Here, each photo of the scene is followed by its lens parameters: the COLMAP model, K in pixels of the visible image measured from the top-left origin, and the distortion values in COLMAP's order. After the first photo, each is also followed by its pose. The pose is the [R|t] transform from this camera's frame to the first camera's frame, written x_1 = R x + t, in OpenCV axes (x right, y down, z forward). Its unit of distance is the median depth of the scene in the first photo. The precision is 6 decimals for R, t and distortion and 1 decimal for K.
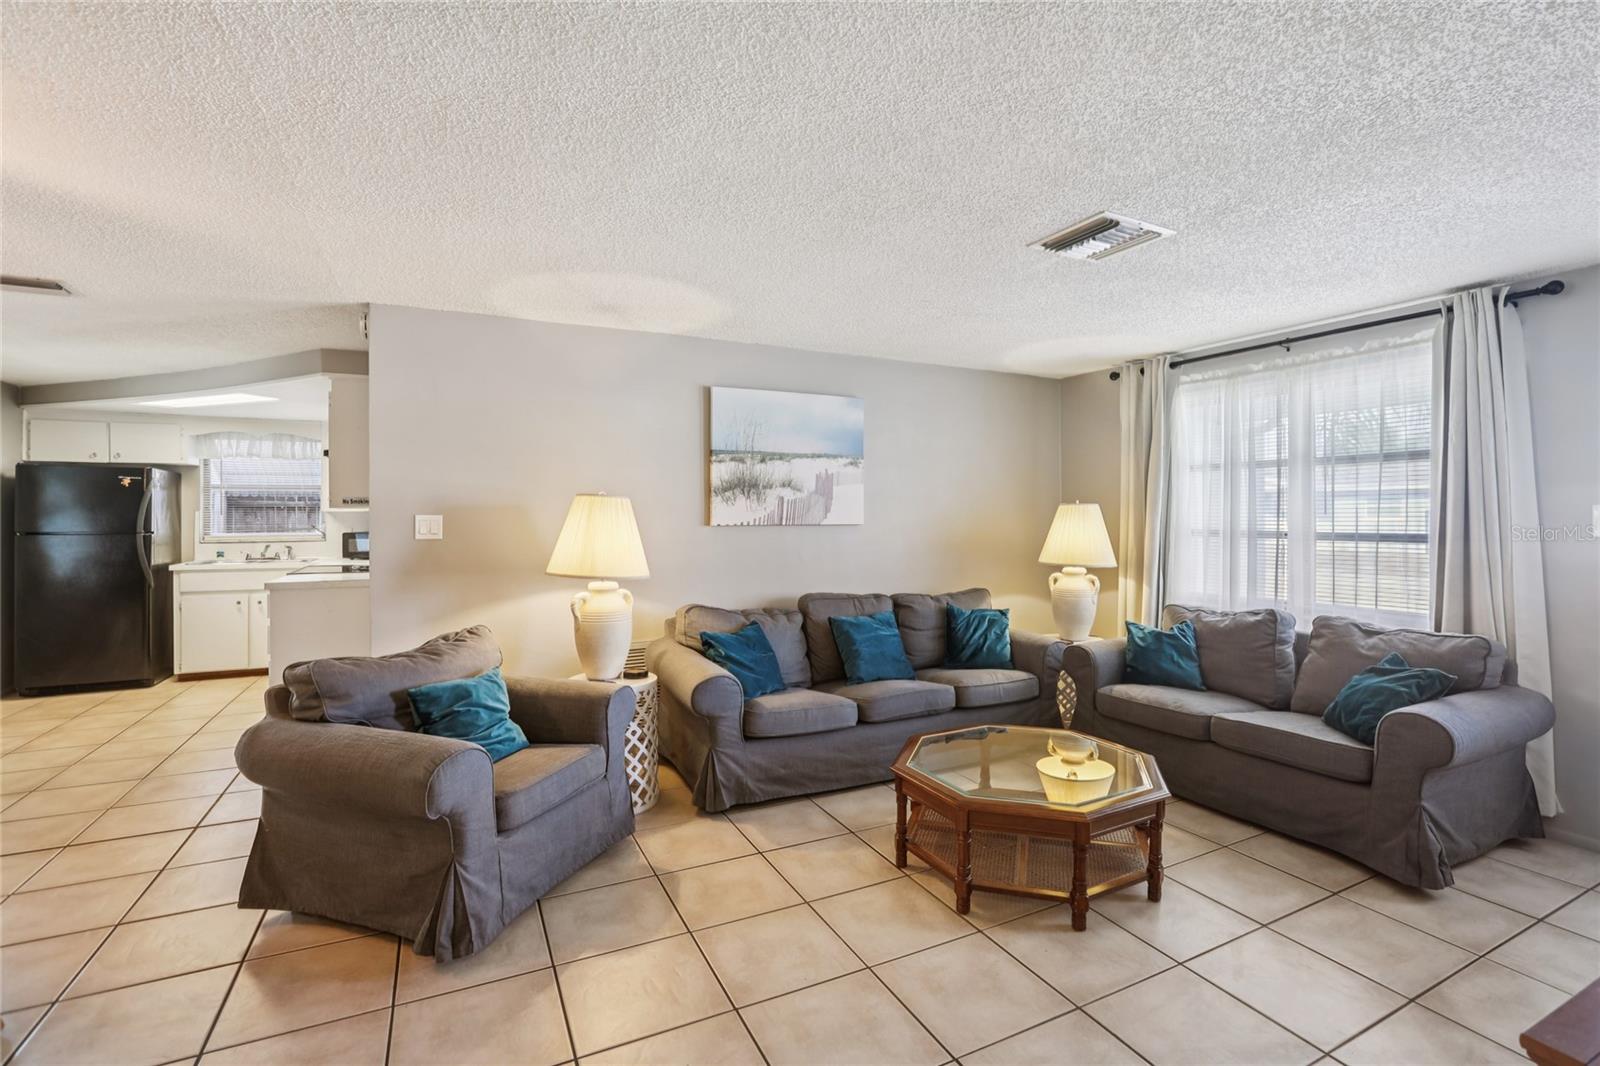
lens RADIAL K [[733.7, 0, 819.2], [0, 733.7, 514.2], [0, 0, 1]] dist [-0.036800, 0.009854]
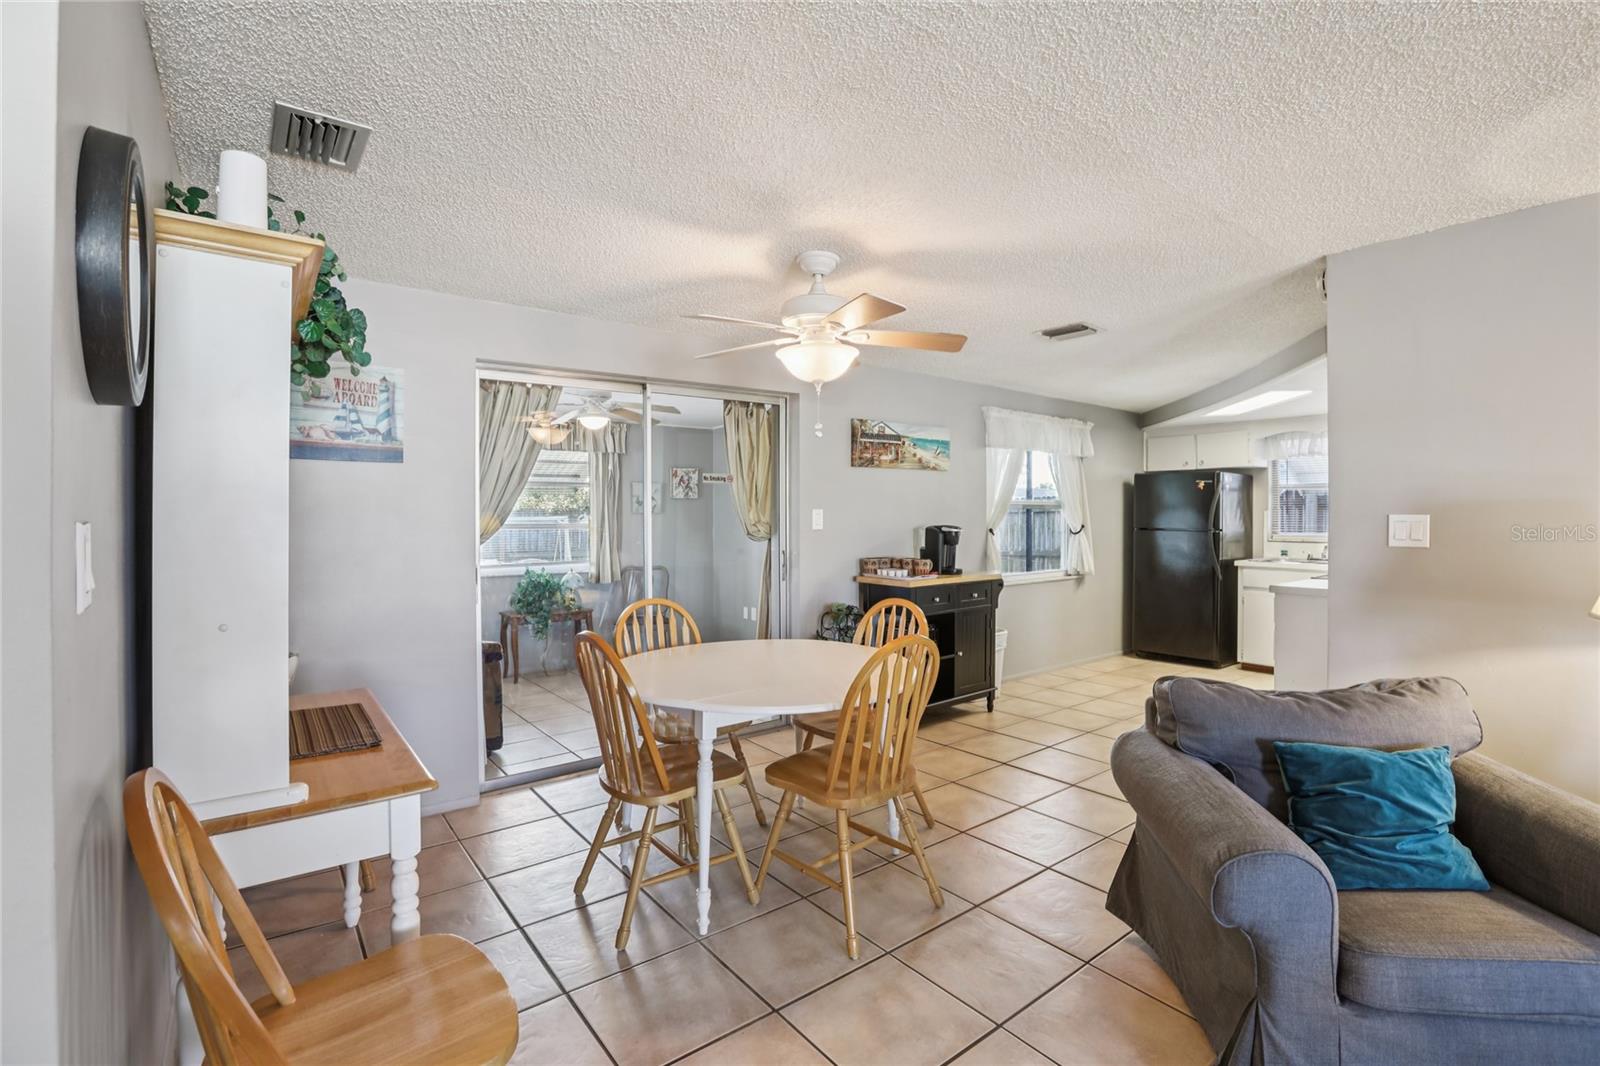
lens RADIAL K [[733.7, 0, 821.9], [0, 733.7, 519.7], [0, 0, 1]] dist [-0.036800, 0.009854]
pose [[0.209004, 0.008095, -0.977881, 0.045789], [-0.000534, 0.999967, 0.008164, 0.000467], [0.977915, -0.001184, 0.209002, 0.213617]]
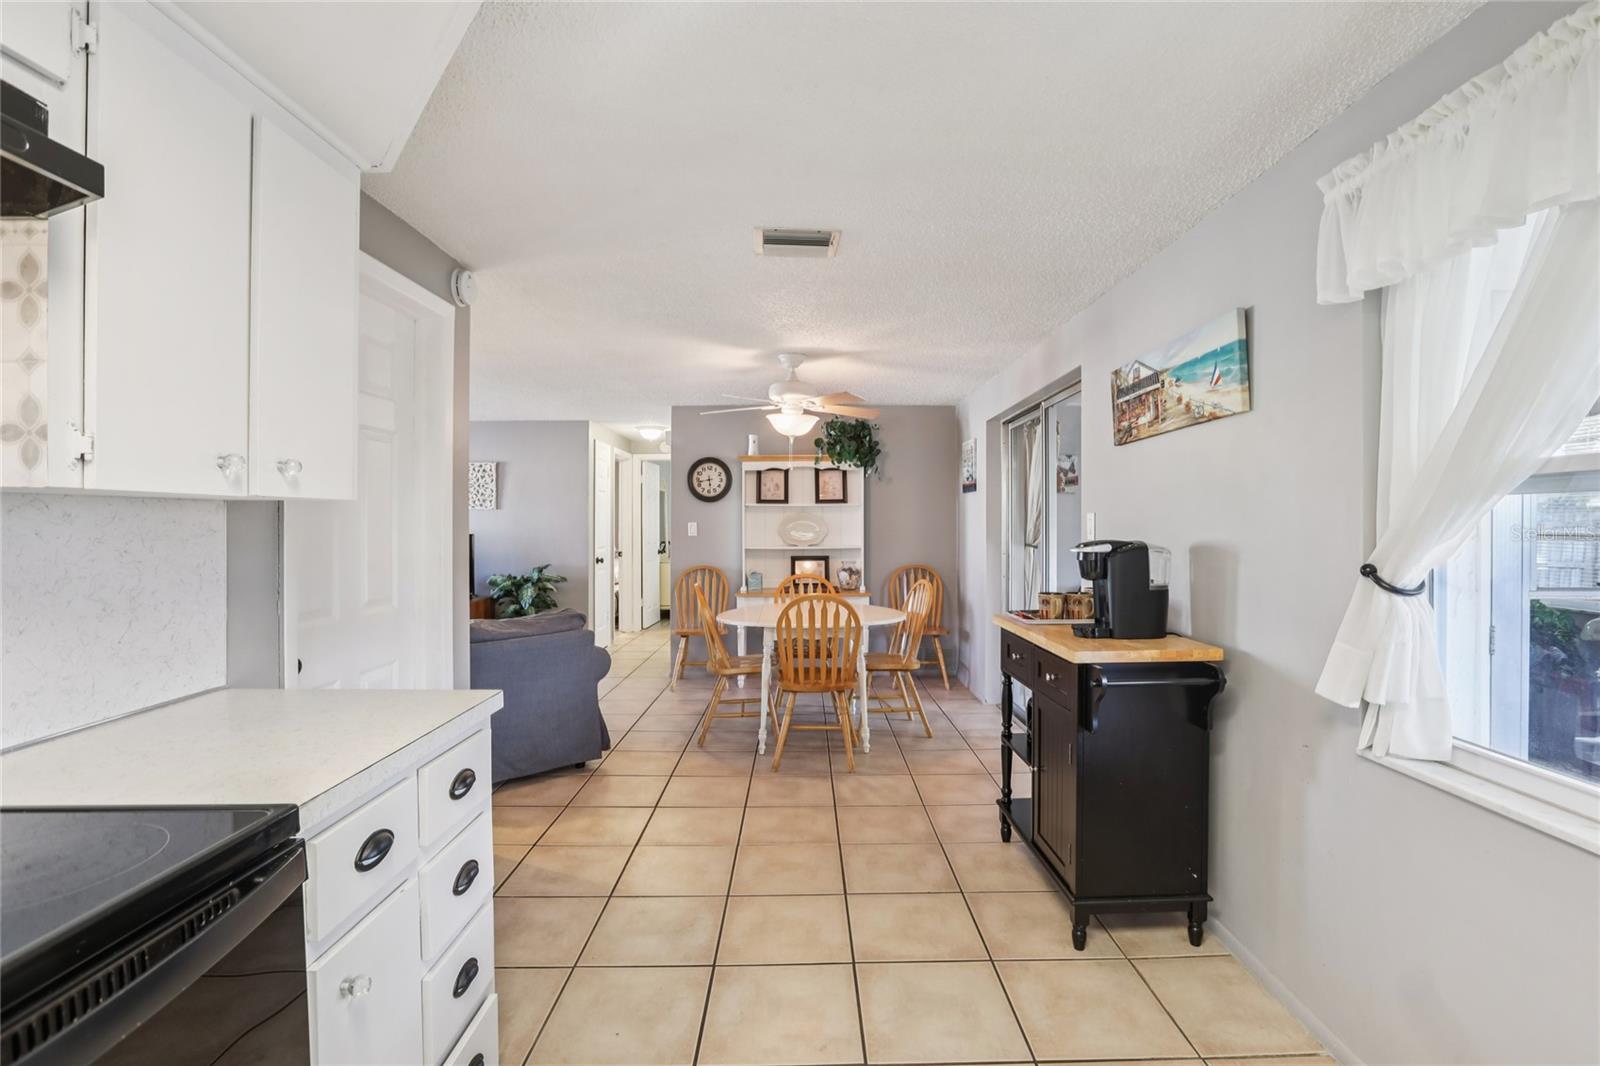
lens RADIAL K [[733.7, 0, 832.4], [0, 733.7, 522.7], [0, 0, 1]] dist [-0.036800, 0.009854]
pose [[-0.912317, 0.001776, 0.409480, -1.087044], [0.002880, 0.999994, 0.002079, 0.002991], [-0.409474, 0.003076, -0.912317, 1.277924]]
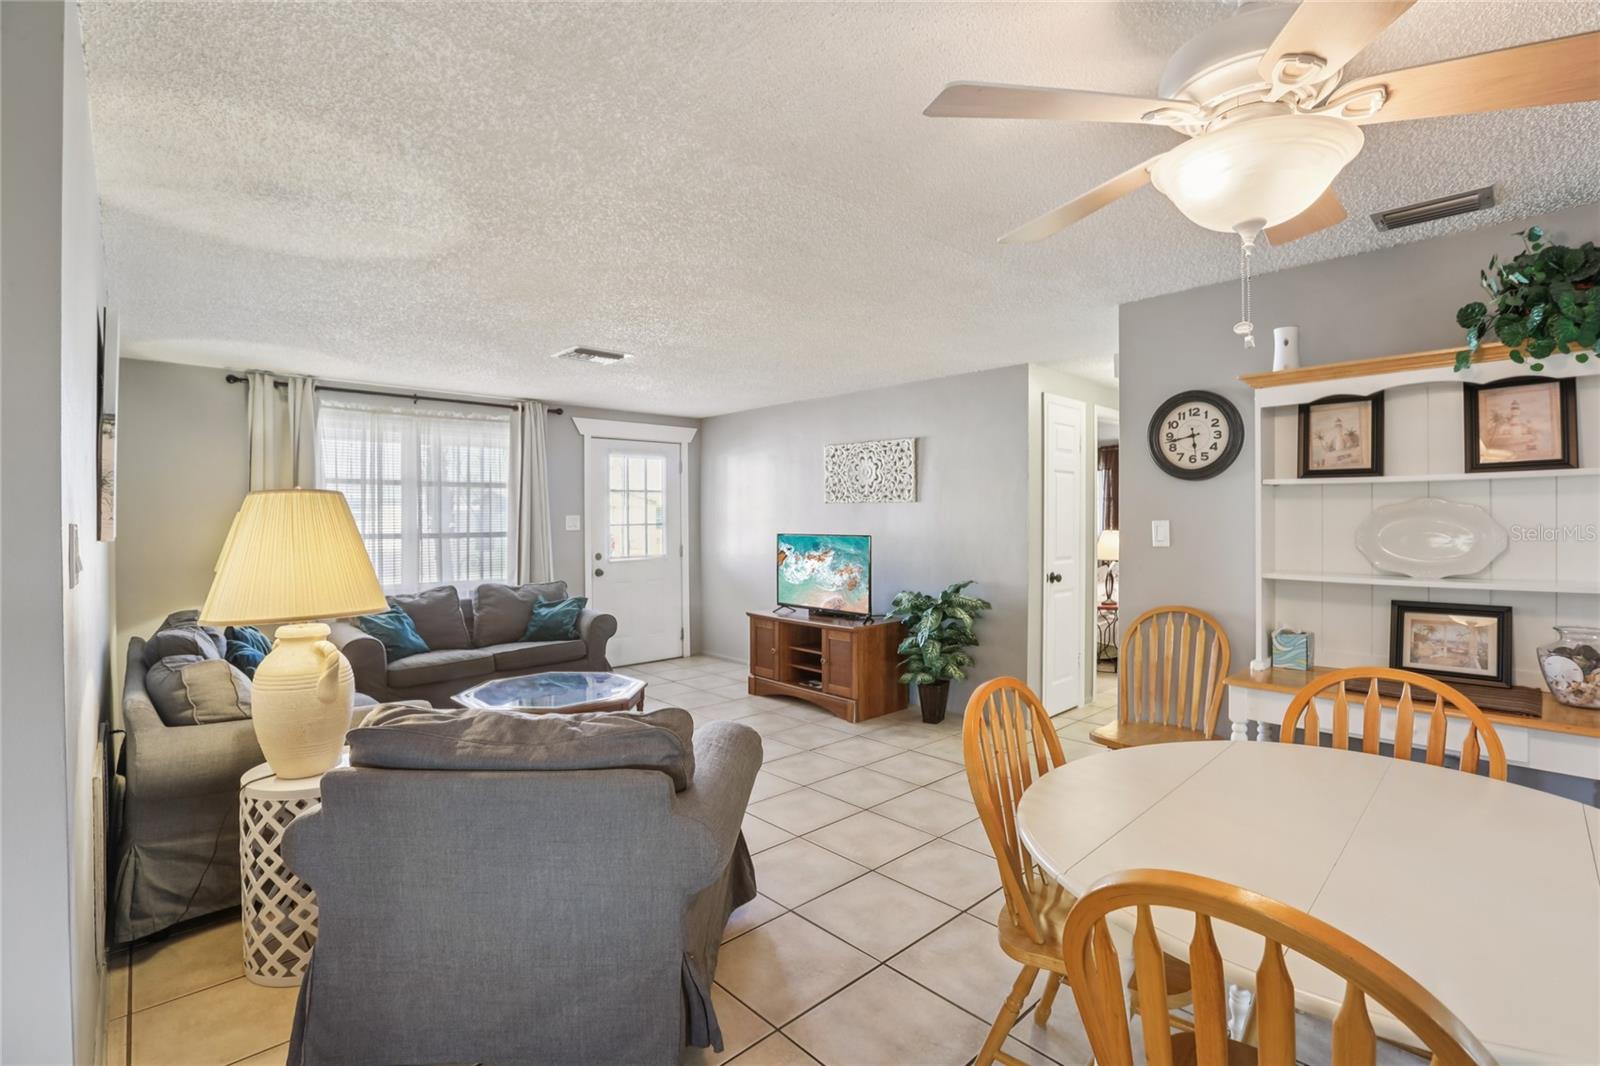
lens RADIAL K [[733.7, 0, 825.7], [0, 733.7, 519.5], [0, 0, 1]] dist [-0.036800, 0.009854]
pose [[-0.307587, 0.000143, 0.951520, -0.839764], [0.005327, 0.999985, 0.001571, 0.000535], [-0.951505, 0.005552, -0.307583, 0.608960]]
